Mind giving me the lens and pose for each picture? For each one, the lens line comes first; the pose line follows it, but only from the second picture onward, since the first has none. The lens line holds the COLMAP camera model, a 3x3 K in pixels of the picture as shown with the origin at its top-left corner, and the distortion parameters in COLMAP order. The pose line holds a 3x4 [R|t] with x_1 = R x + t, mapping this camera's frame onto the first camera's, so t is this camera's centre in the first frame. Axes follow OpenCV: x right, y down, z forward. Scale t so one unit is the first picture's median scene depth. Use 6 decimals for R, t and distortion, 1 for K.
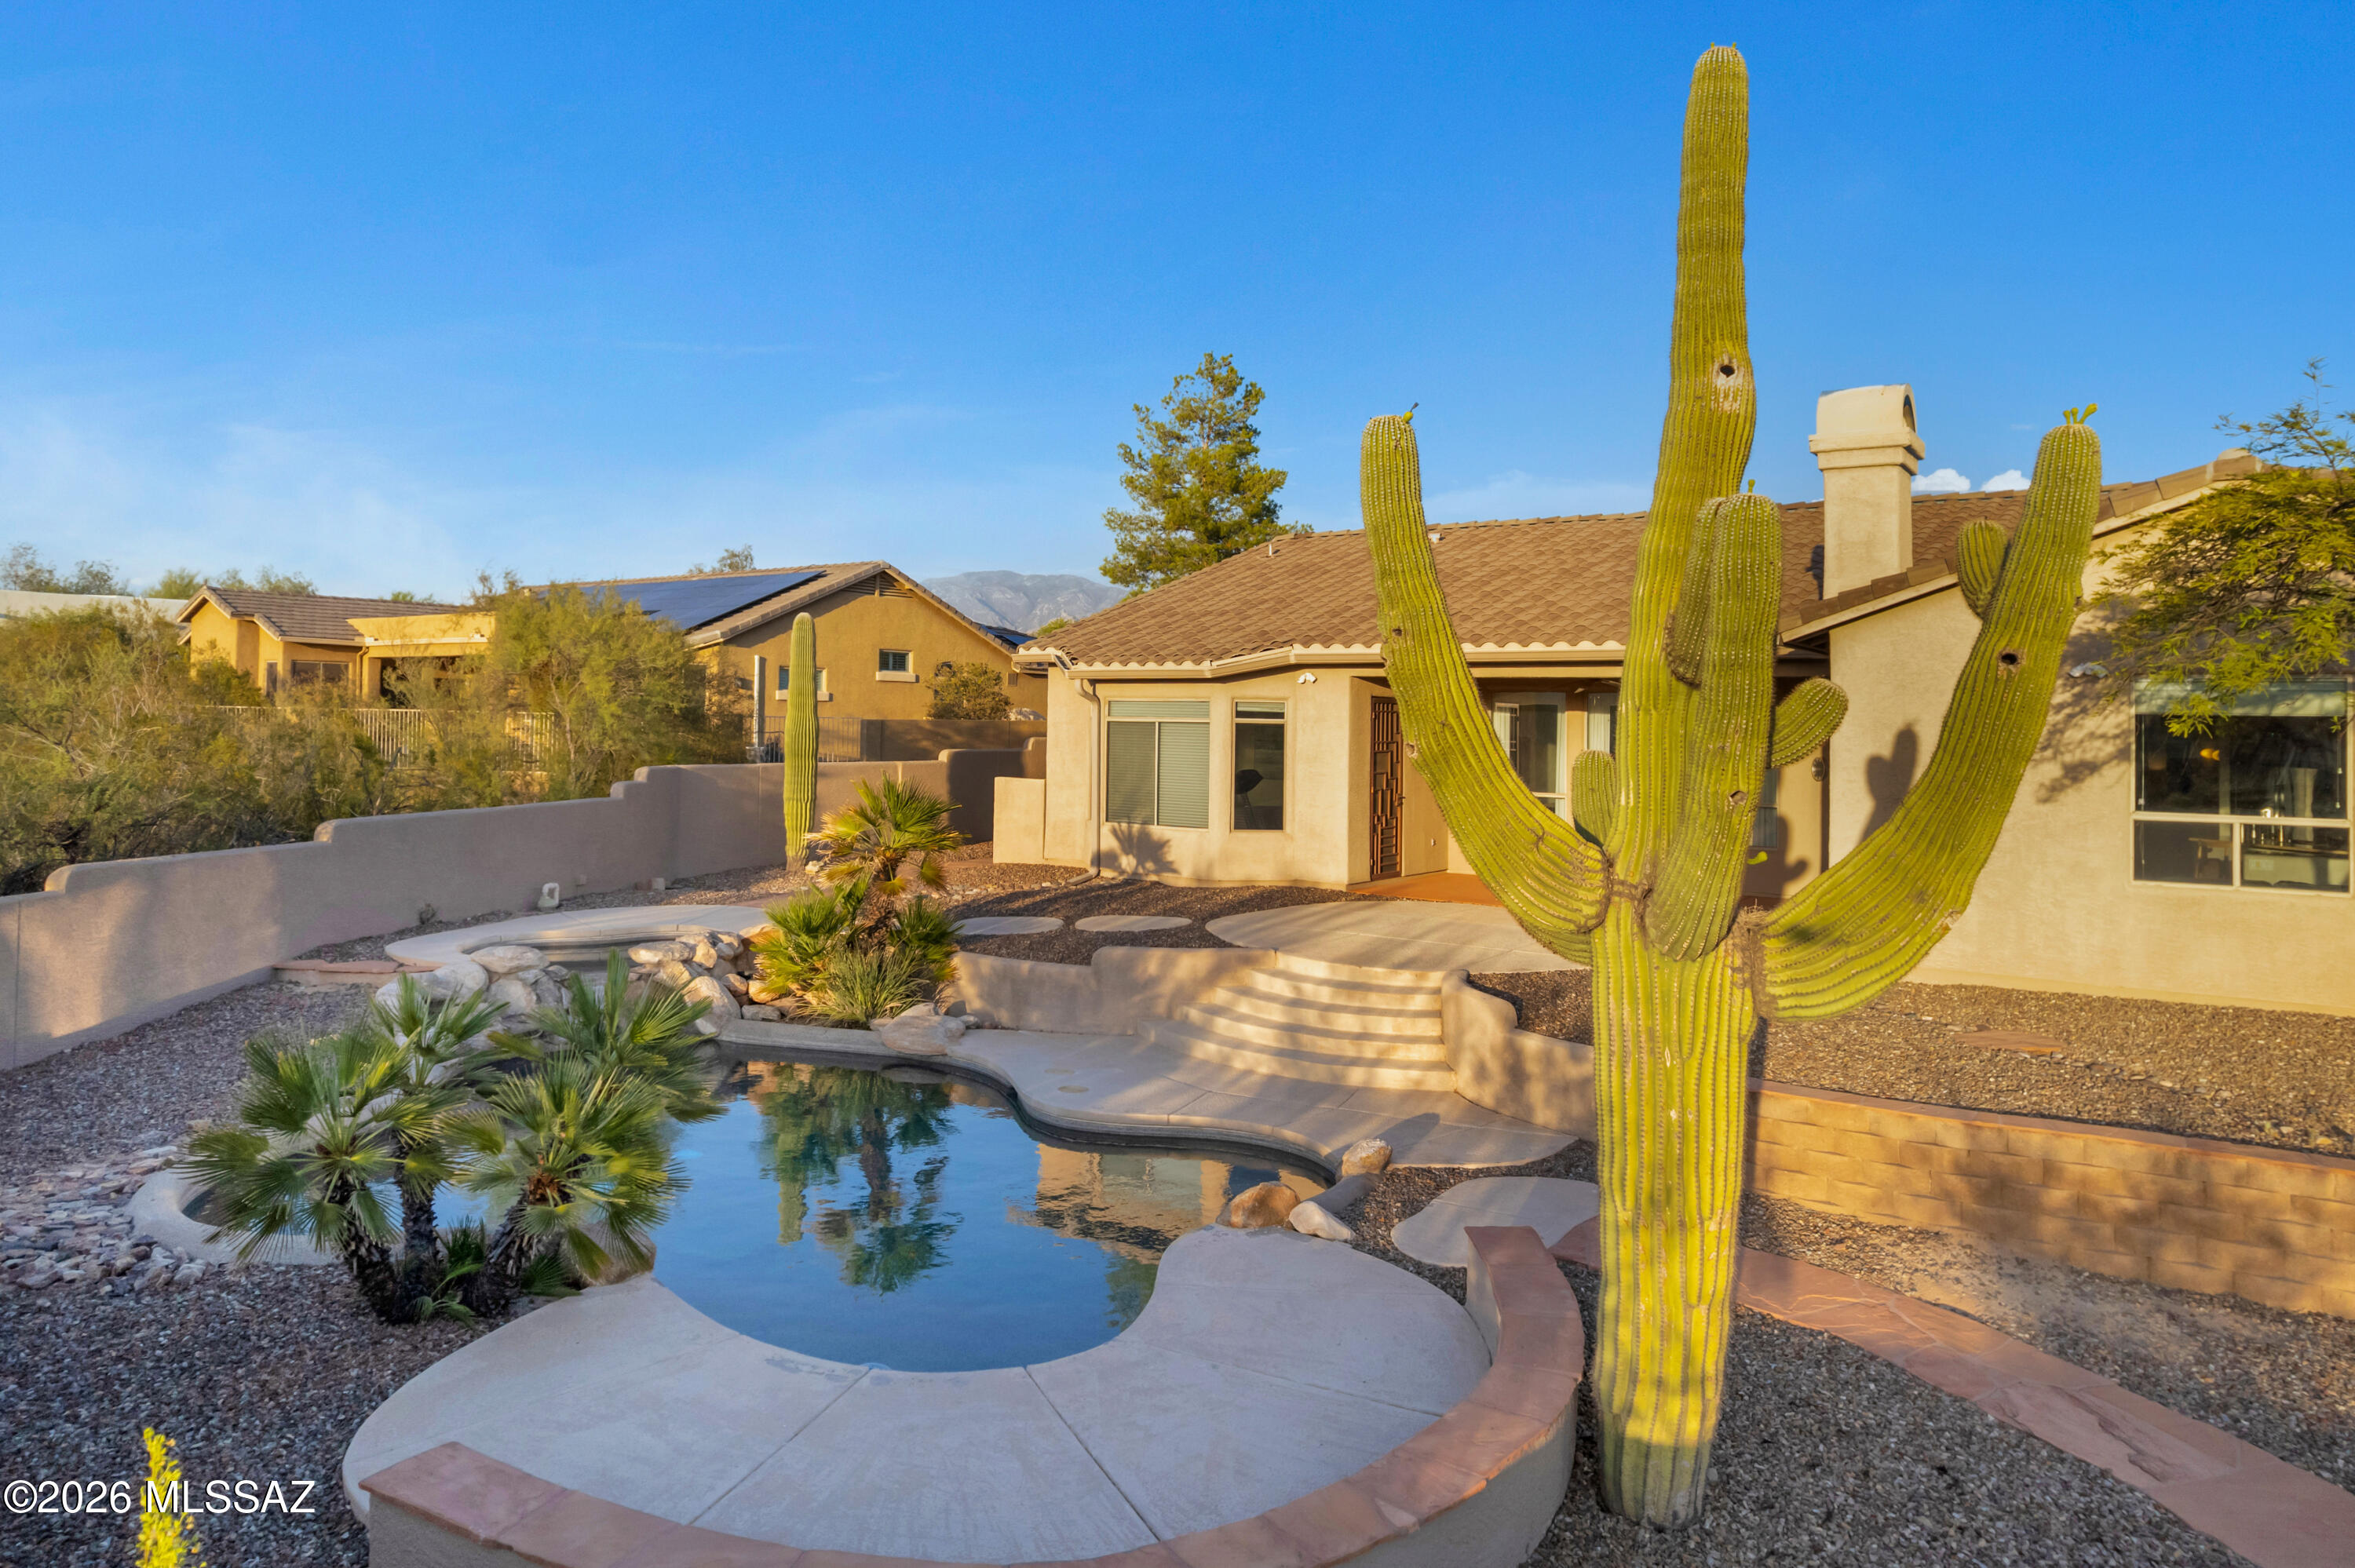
lens RADIAL K [[1552.3, 0, 1180.0], [0, 1552.3, 685.9], [0, 0, 1]] dist [-0.056848, 0.000966]
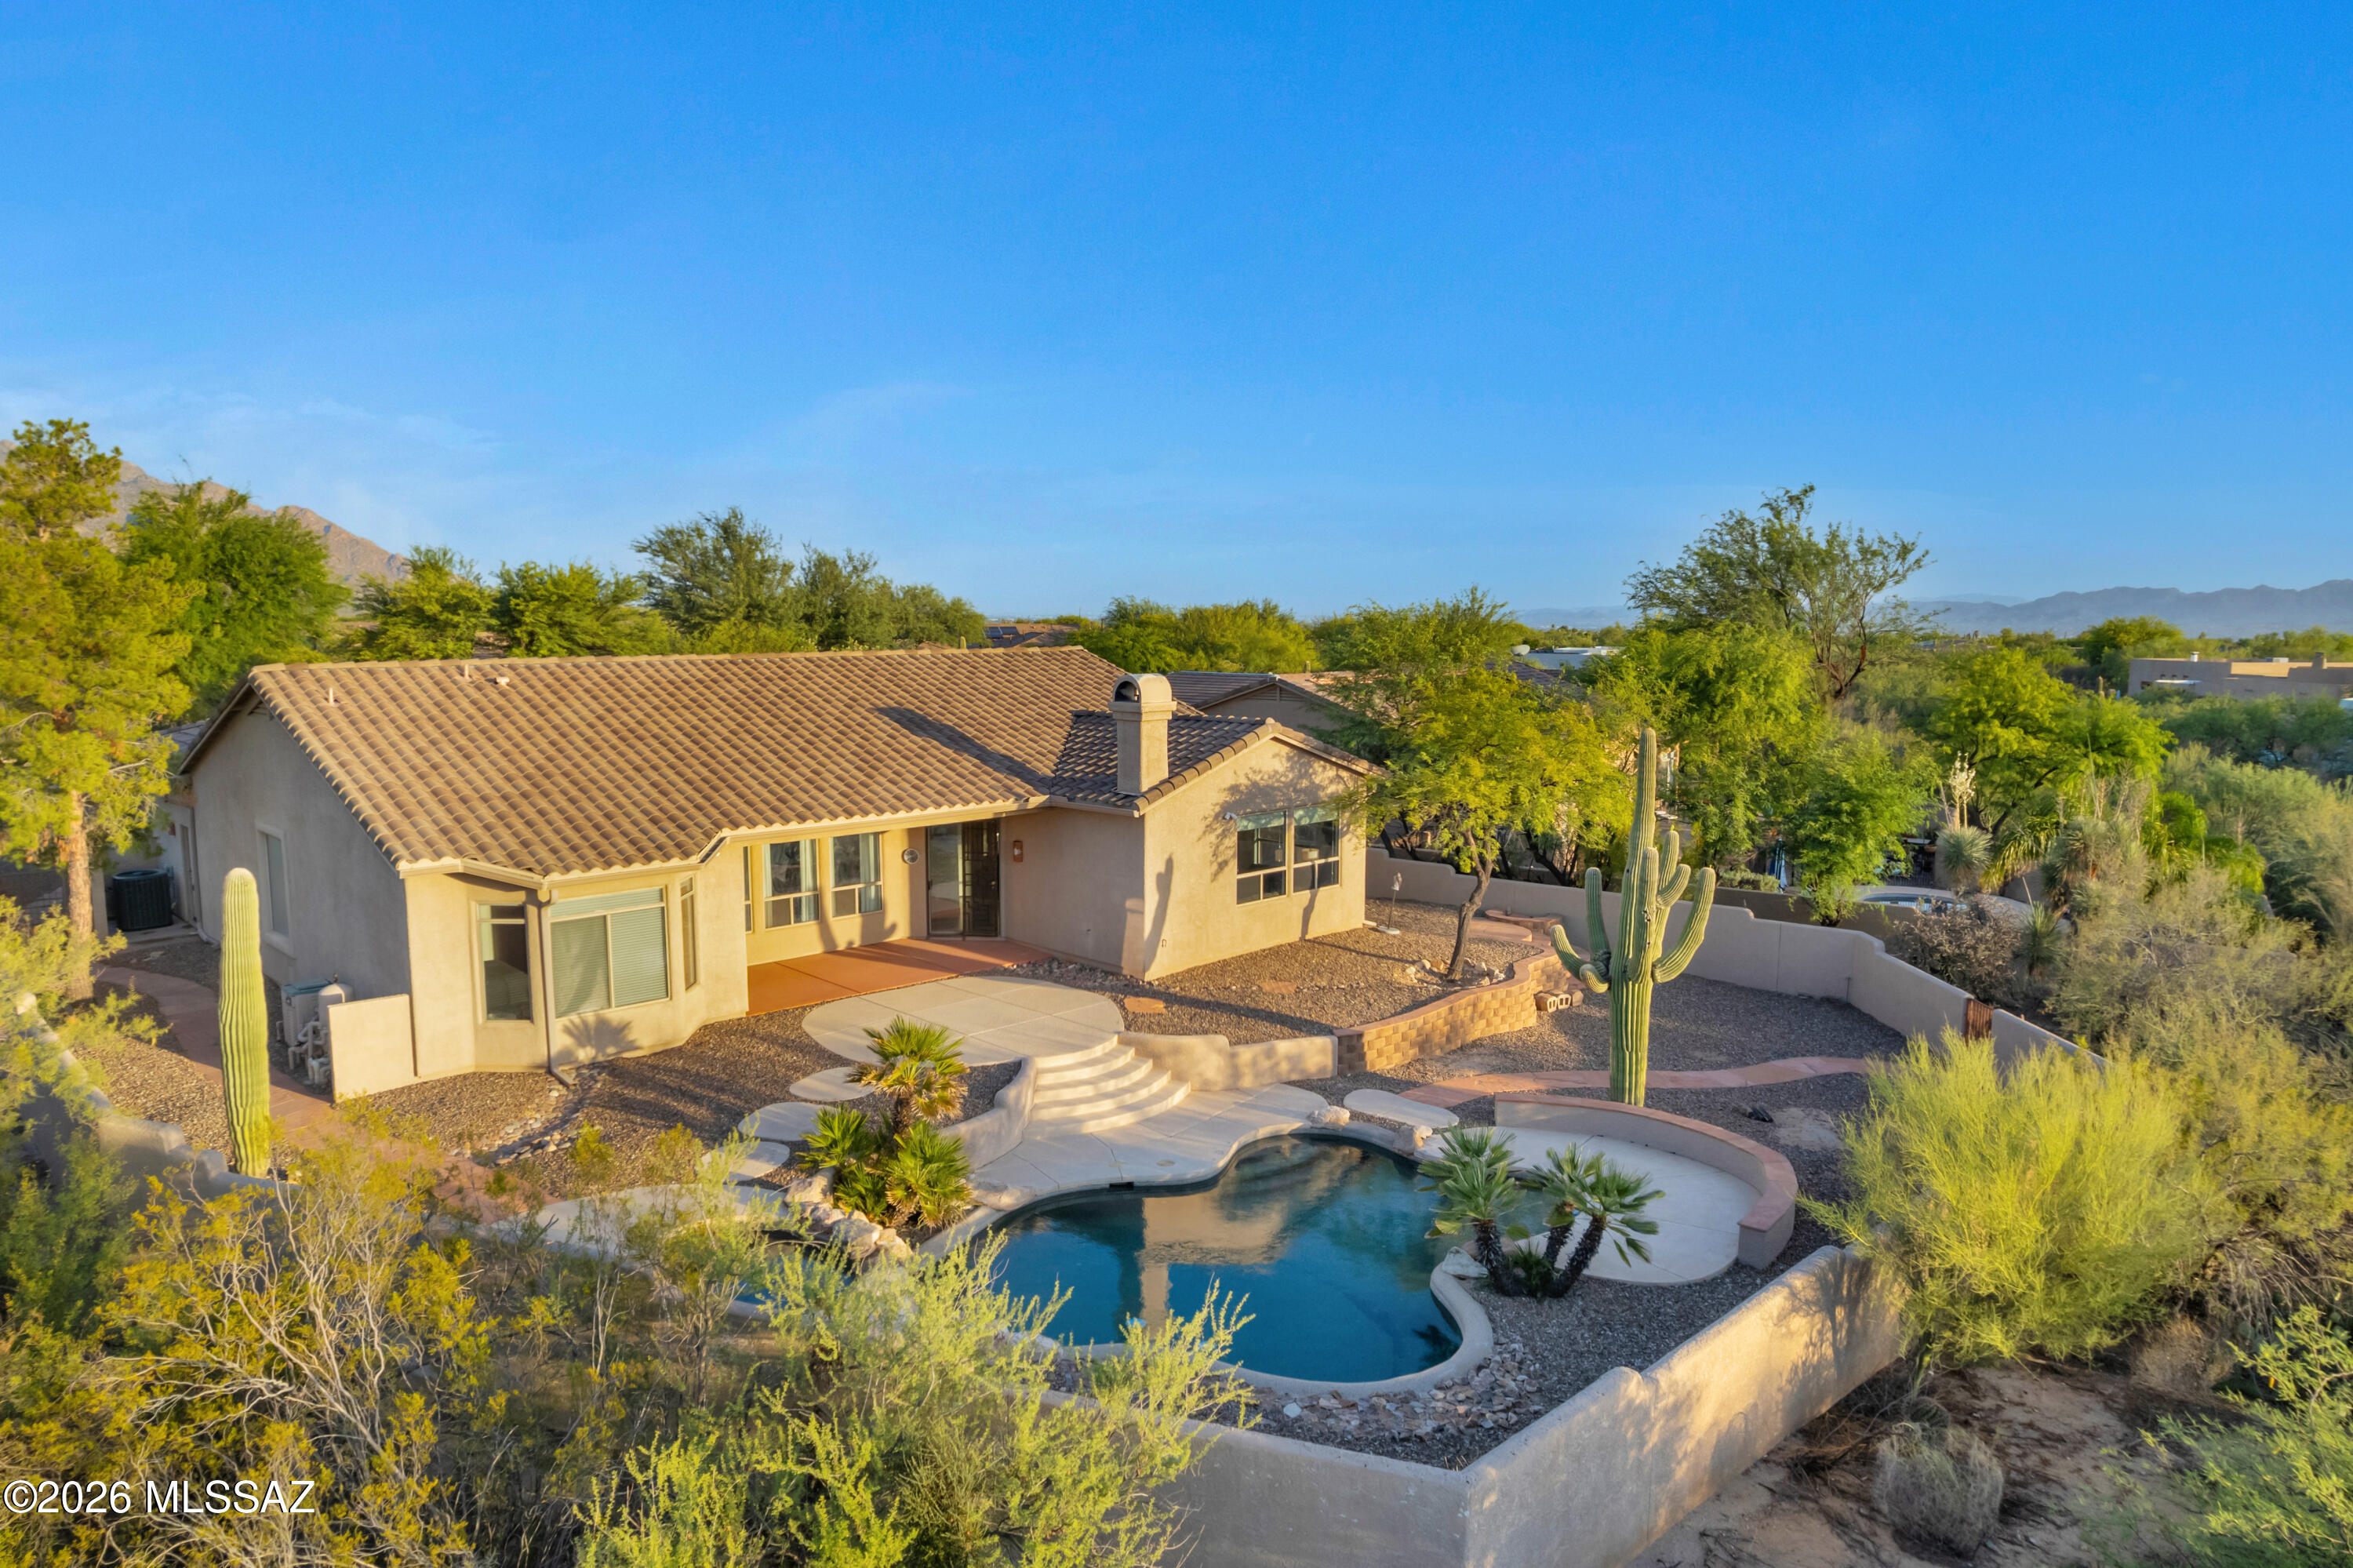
lens RADIAL K [[1512.4, 0, 1178.9], [0, 1512.4, 781.9], [0, 0, 1]] dist [-0.068821, 0.062607]
pose [[0.170211, -0.130512, 0.976727, -0.992768], [-0.024818, 0.990308, 0.136652, -0.230153], [-0.985095, -0.047500, 0.165323, 0.446131]]
